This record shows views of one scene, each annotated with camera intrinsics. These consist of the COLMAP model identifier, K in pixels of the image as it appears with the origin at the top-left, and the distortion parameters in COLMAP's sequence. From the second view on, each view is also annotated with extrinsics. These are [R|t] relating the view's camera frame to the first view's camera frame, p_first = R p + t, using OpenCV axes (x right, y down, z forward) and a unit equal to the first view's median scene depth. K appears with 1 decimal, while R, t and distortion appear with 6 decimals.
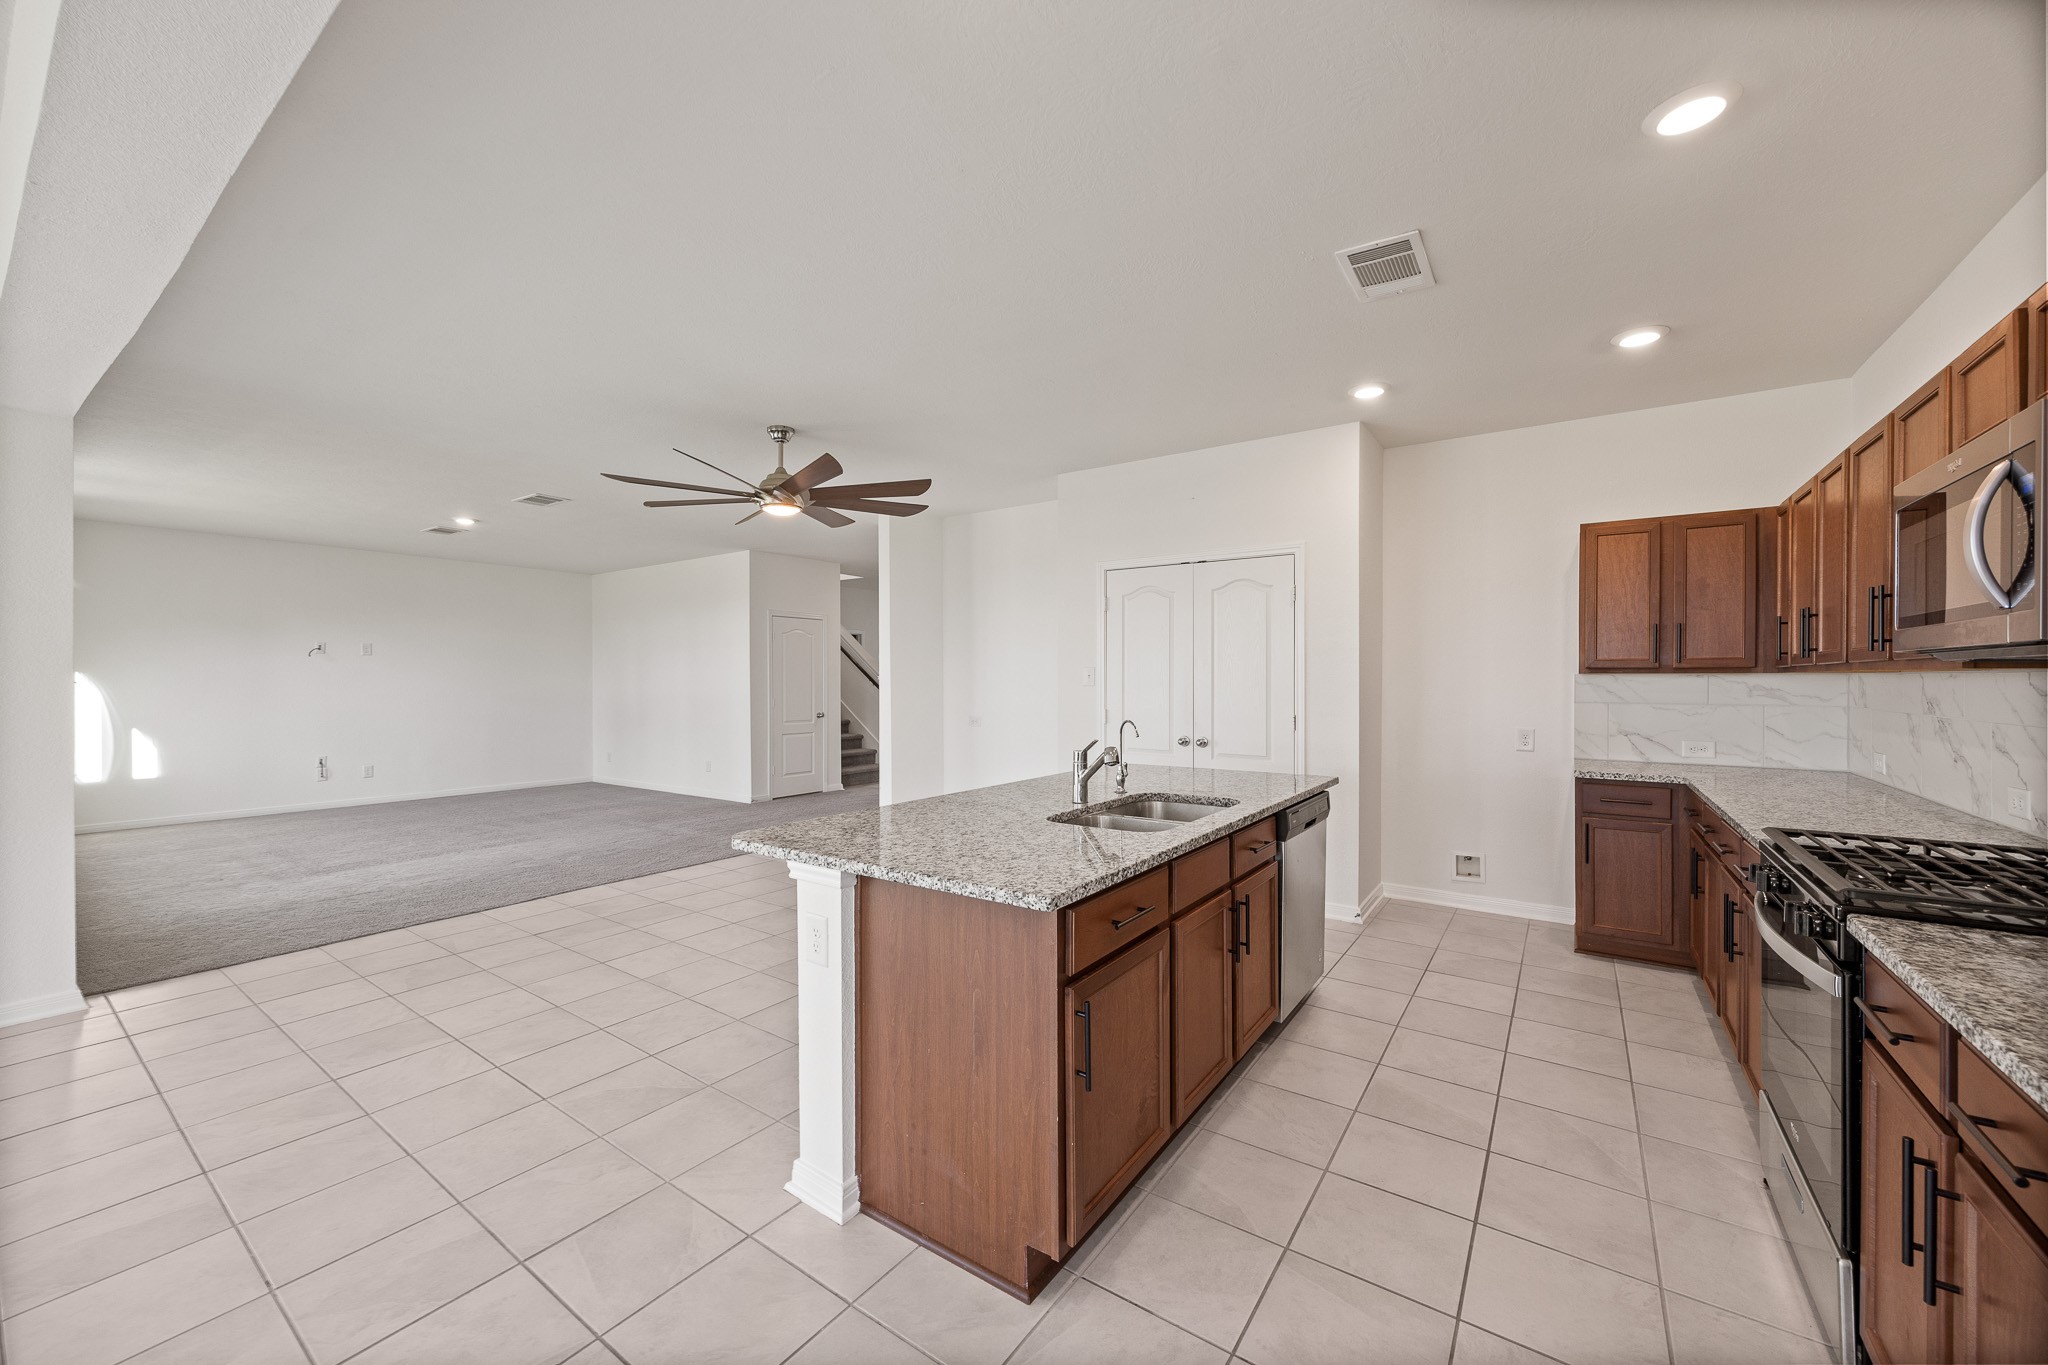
lens RADIAL K [[780.4, 0, 1024.0], [0, 780.4, 682.5], [0, 0, 1]] dist [0.000466, -0.000064]
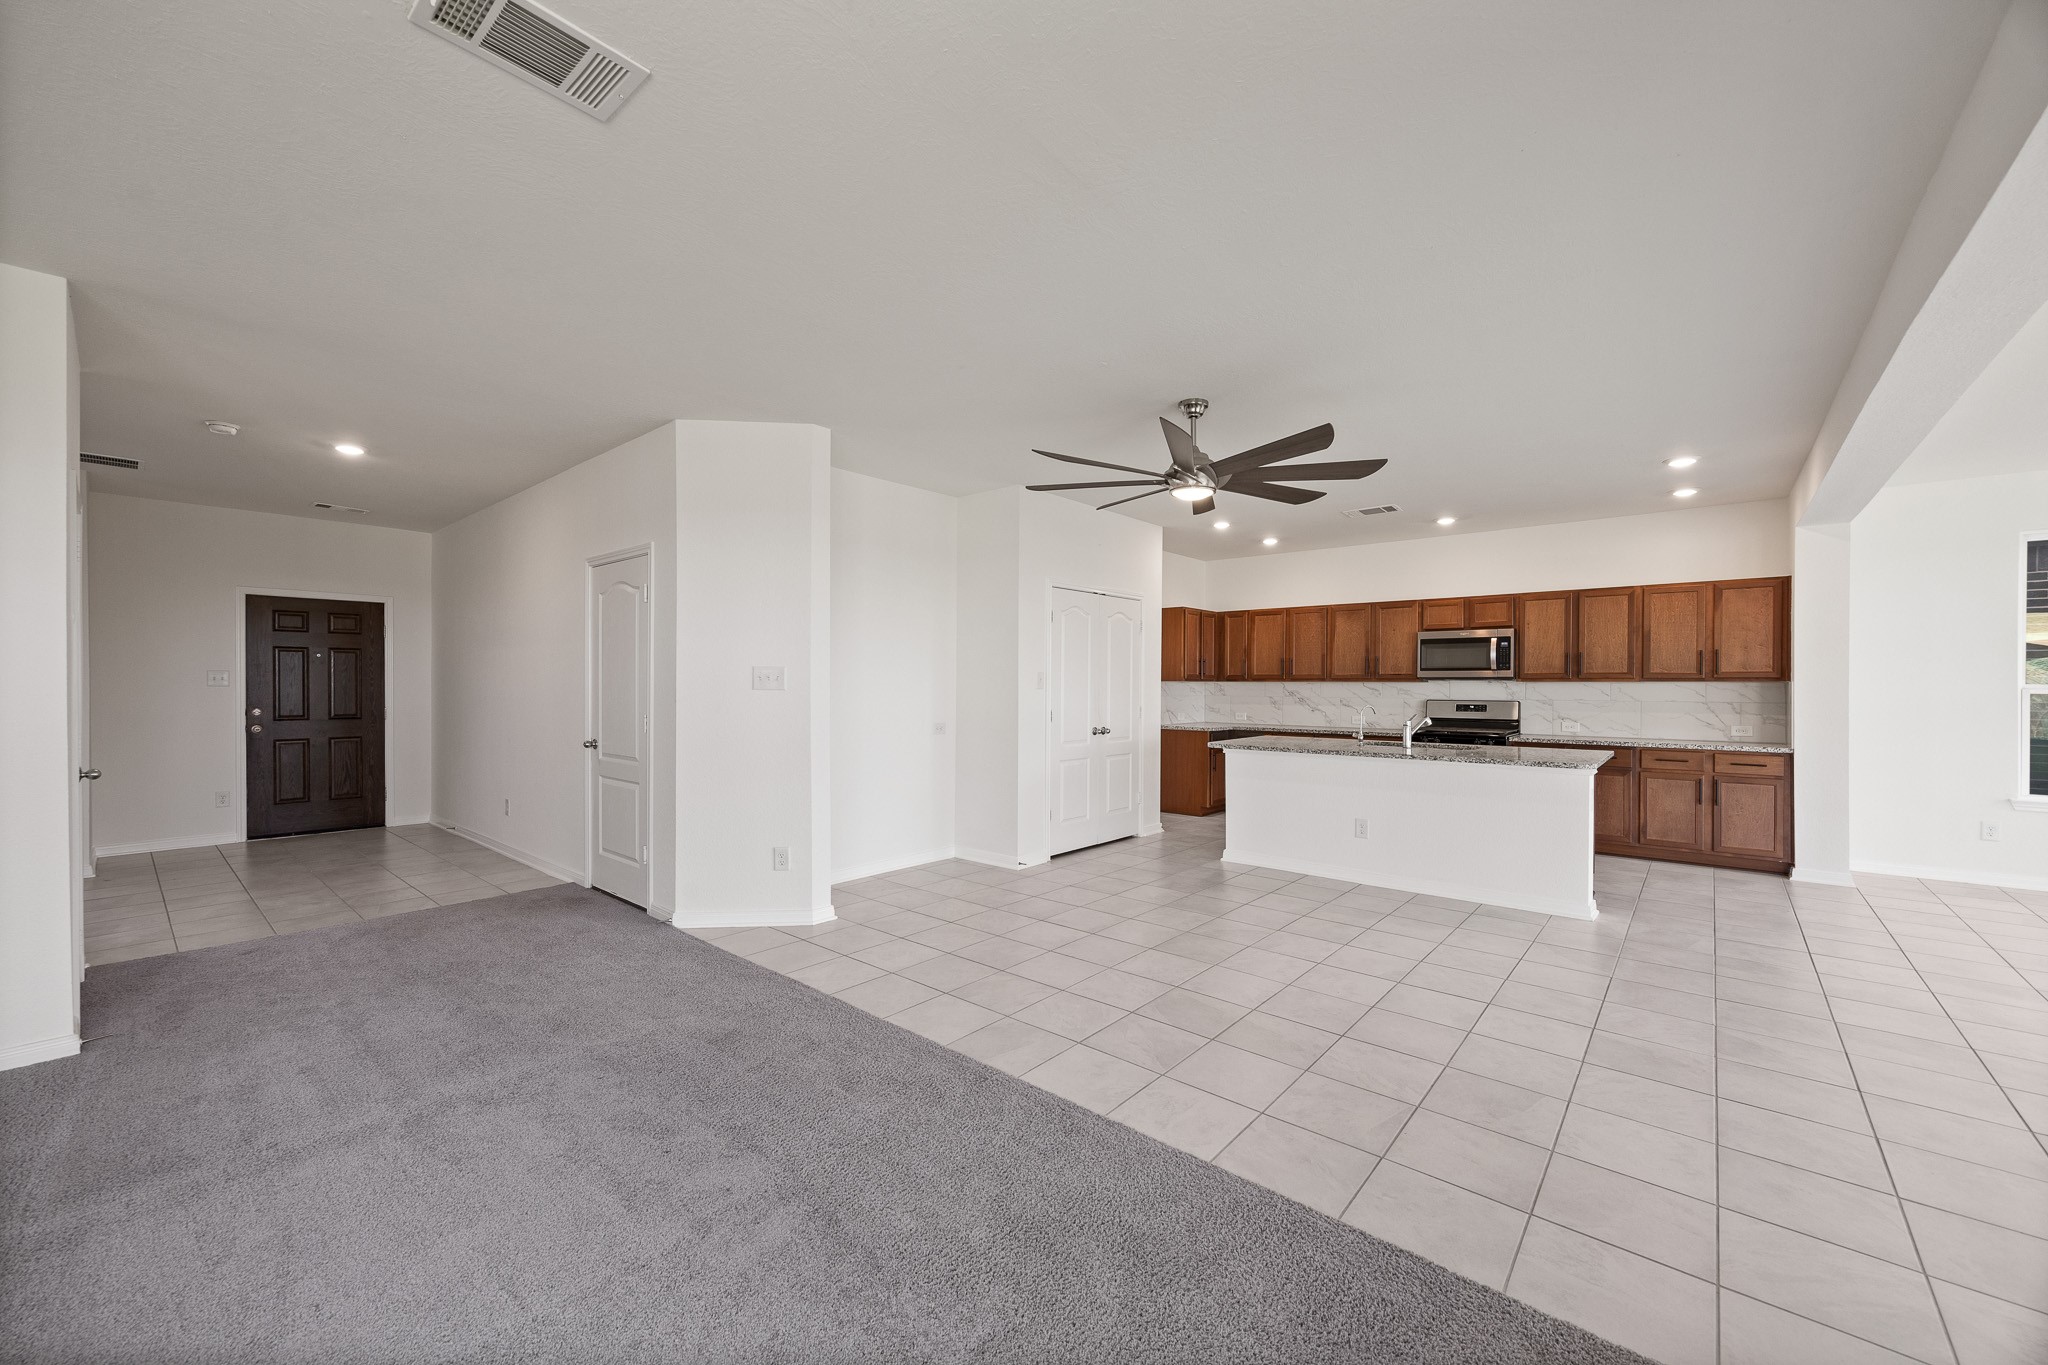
lens RADIAL K [[793.3, 0, 1029.5], [0, 793.3, 690.6], [0, 0, 1]] dist [-0.000059, 0.000055]
pose [[0.089378, -0.005466, 0.995983, -1.278304], [0.000415, 0.999985, 0.005451, 0.001247], [-0.995998, -0.000074, 0.089379, 1.147915]]
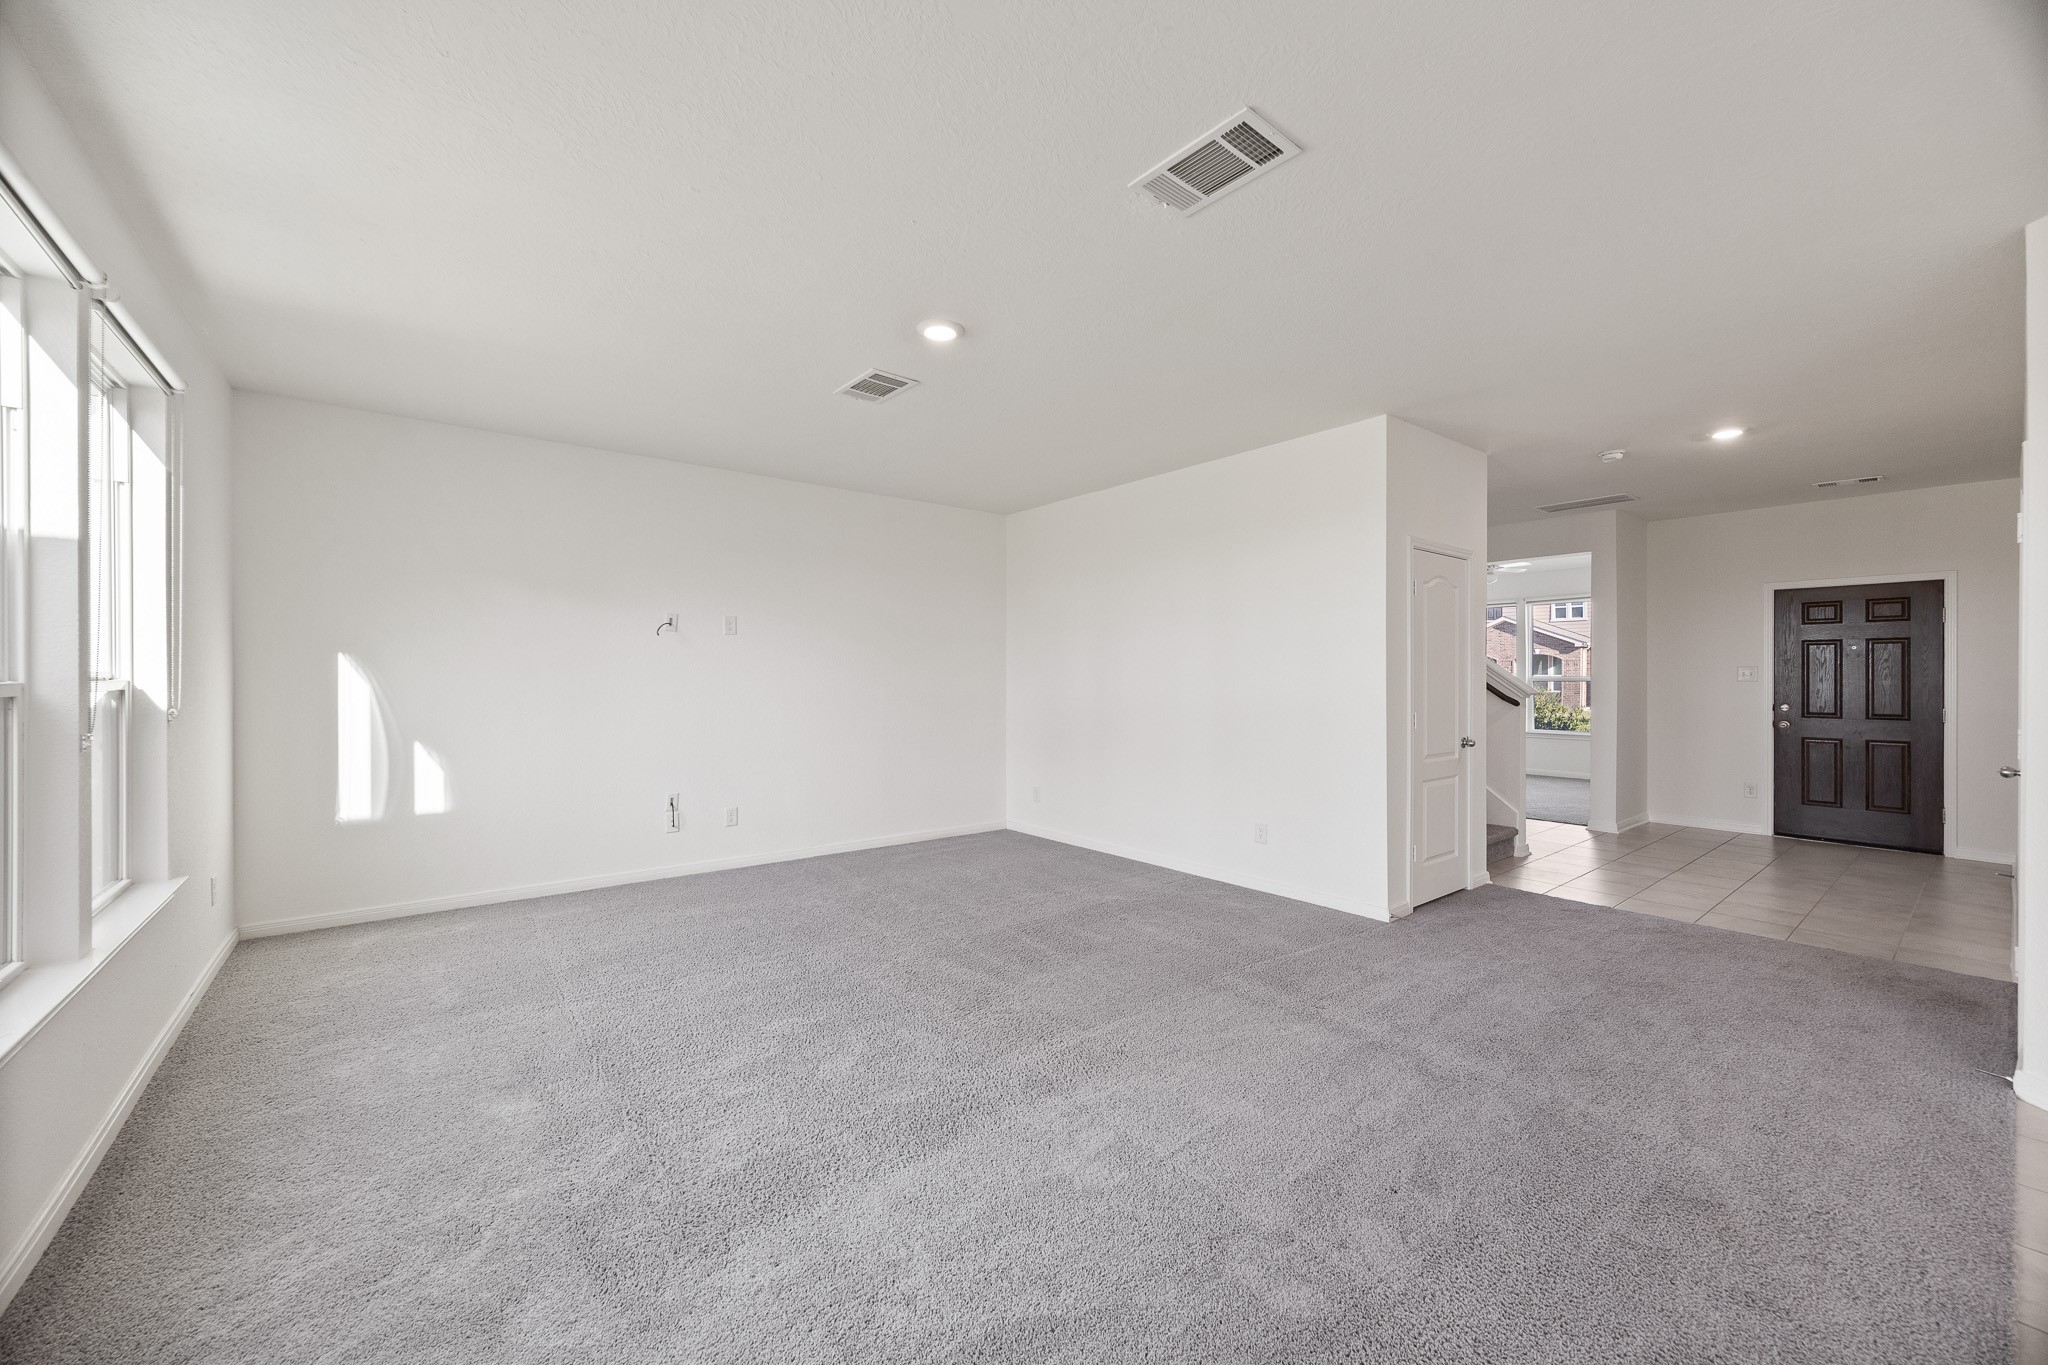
lens RADIAL K [[788.1, 0, 1024.0], [0, 788.1, 682.5], [0, 0, 1]] dist [0.013740, 0.000089]
pose [[0.961802, 0.005063, -0.273699, -0.914611], [-0.003709, 0.999978, 0.005467, -0.000310], [0.273720, -0.004243, 0.961800, 0.937757]]
